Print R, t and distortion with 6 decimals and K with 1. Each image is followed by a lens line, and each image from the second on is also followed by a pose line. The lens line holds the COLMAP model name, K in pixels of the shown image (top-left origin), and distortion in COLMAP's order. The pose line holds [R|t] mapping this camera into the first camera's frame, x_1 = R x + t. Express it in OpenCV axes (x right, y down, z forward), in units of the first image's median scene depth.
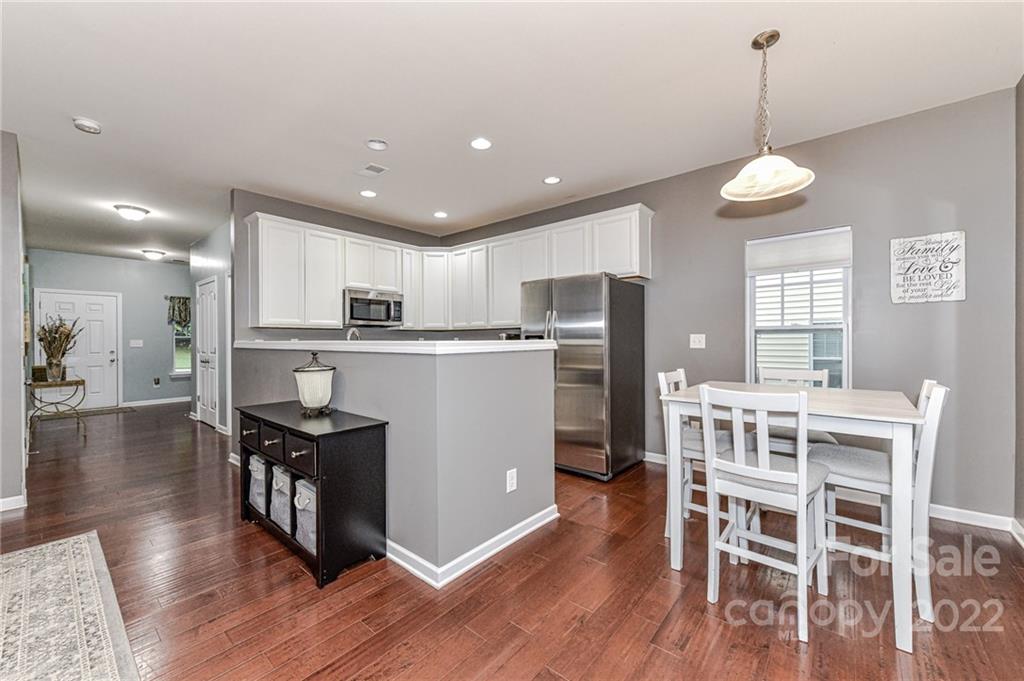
lens RADIAL K [[400.1, 0, 511.6], [0, 400.1, 341.2], [0, 0, 1]] dist [0.001318, -0.000191]
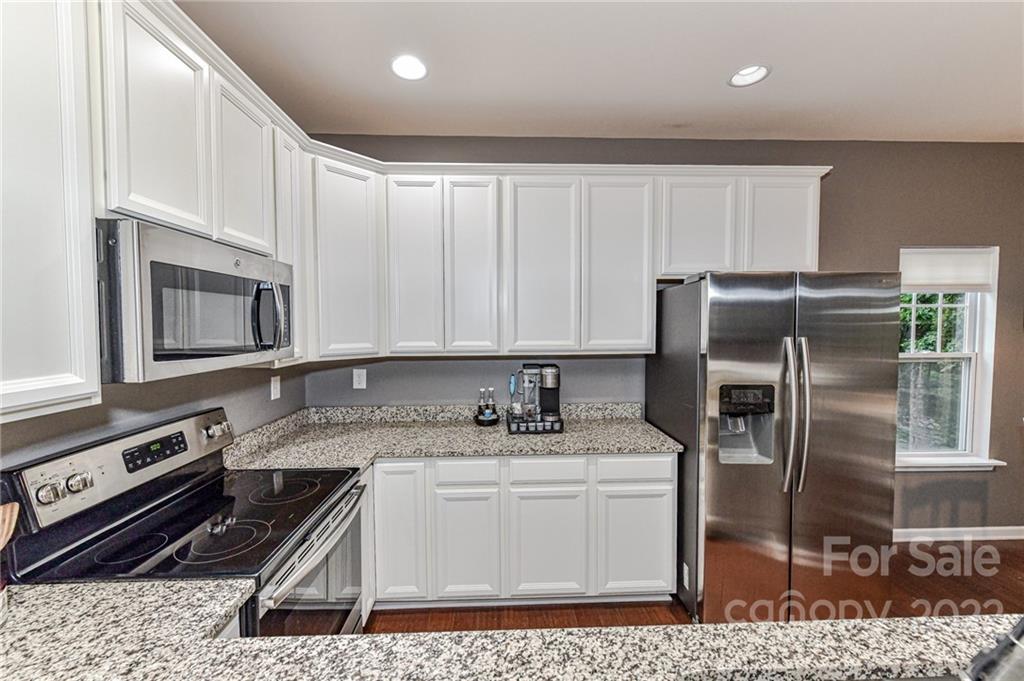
lens RADIAL K [[400.1, 0, 511.6], [0, 400.1, 341.2], [0, 0, 1]] dist [0.001318, -0.000191]
pose [[0.738546, -0.022051, 0.673843, -0.525806], [0.003380, 0.999574, 0.029006, -0.090564], [-0.674195, -0.019144, 0.738305, 0.916869]]
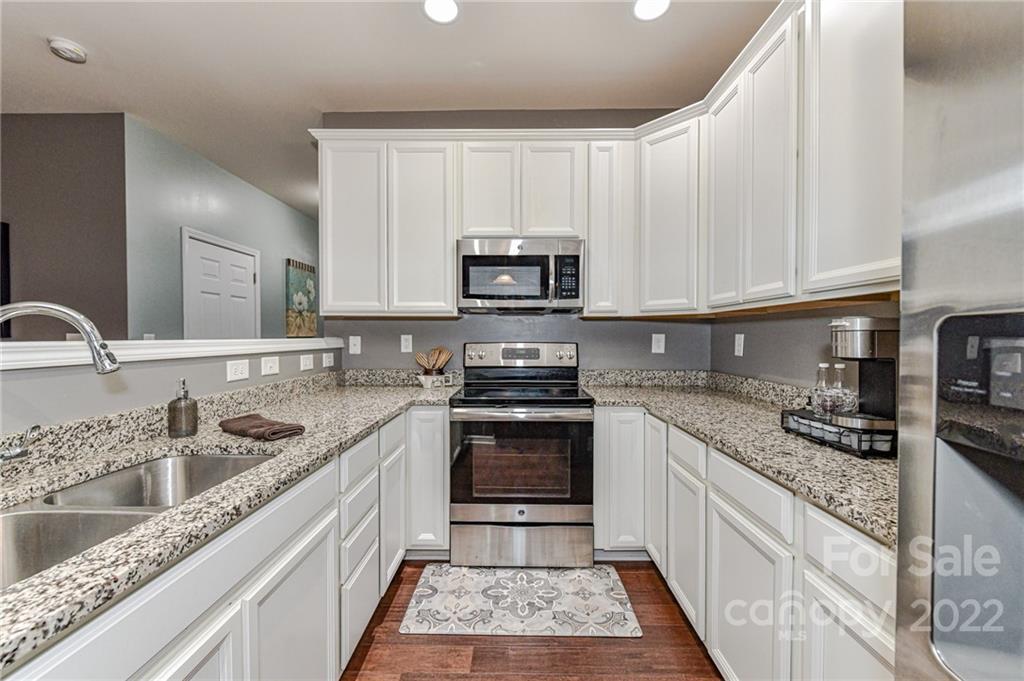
lens RADIAL K [[400.1, 0, 511.6], [0, 400.1, 341.2], [0, 0, 1]] dist [0.001318, -0.000191]
pose [[0.631818, 0.020038, -0.774857, 0.051133], [-0.014661, 0.999796, 0.013901, -0.008206], [0.774978, 0.002578, 0.631983, 0.945837]]
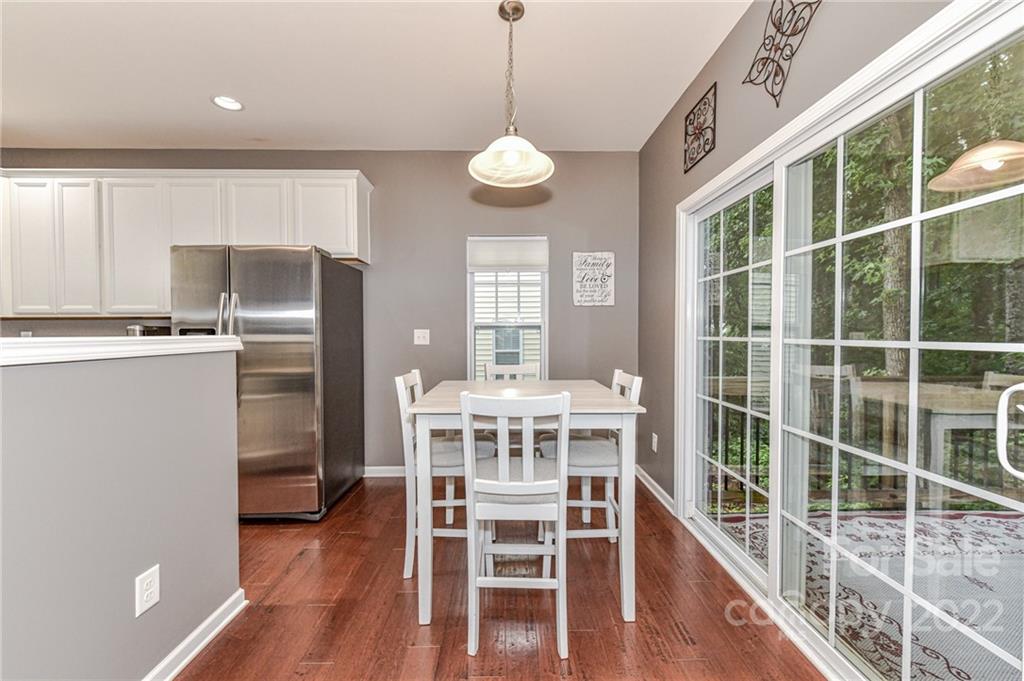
lens RADIAL K [[400.1, 0, 511.6], [0, 400.1, 341.2], [0, 0, 1]] dist [0.001318, -0.000191]
pose [[0.752259, -0.008668, 0.658811, 0.012379], [0.001324, 0.999931, 0.011644, -0.001101], [-0.658867, -0.007887, 0.752218, 0.177879]]
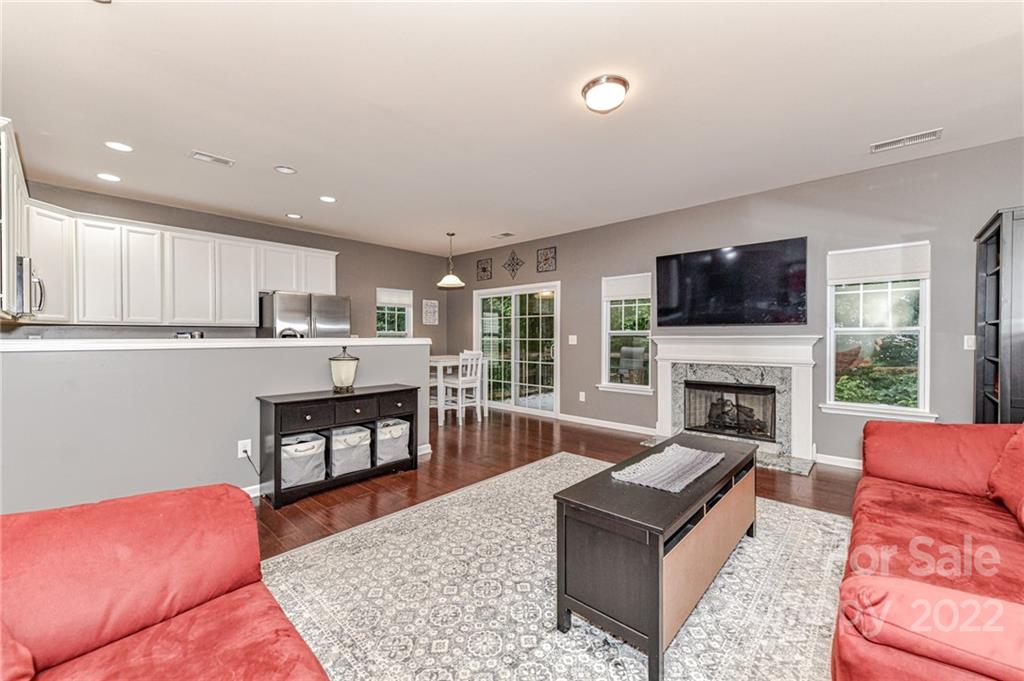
lens RADIAL K [[400.1, 0, 511.6], [0, 400.1, 341.2], [0, 0, 1]] dist [0.001318, -0.000191]
pose [[0.036653, -0.005799, 0.999311, -1.320569], [0.004572, 0.999974, 0.005635, 0.002454], [-0.999318, 0.004362, 0.036679, 0.271352]]
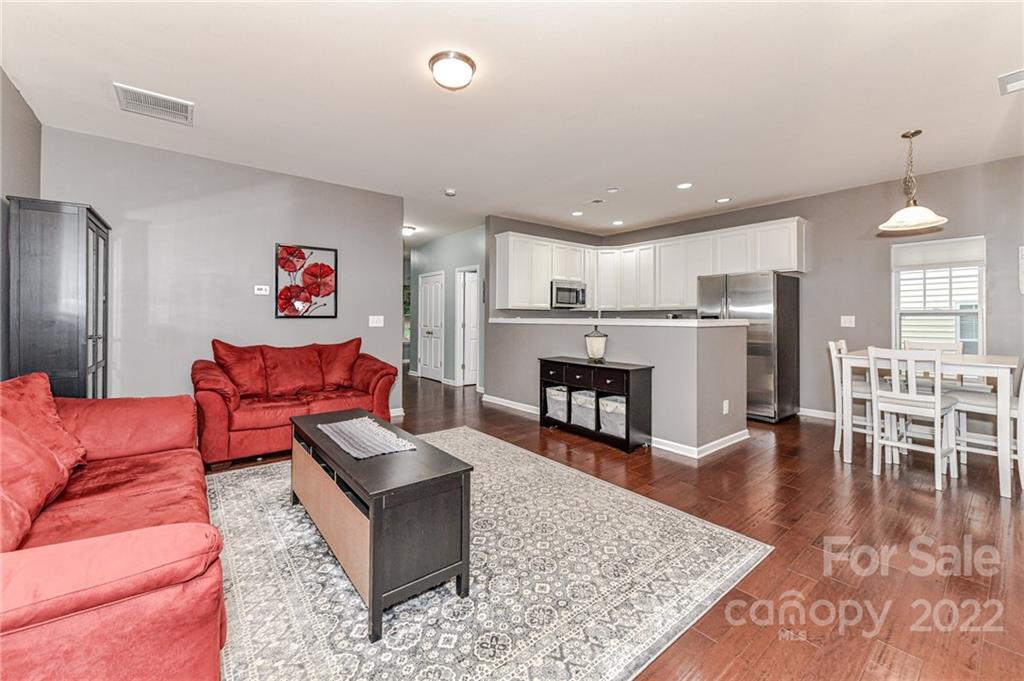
lens RADIAL K [[411.3, 0, 511.2], [0, 411.3, 315.3], [0, 0, 1]] dist [-0.001529, -0.000299]
pose [[0.981400, 0.006649, -0.191861, -0.368026], [-0.008774, 0.999909, -0.010225, 0.004124], [0.191775, 0.011718, 0.981369, -0.541036]]
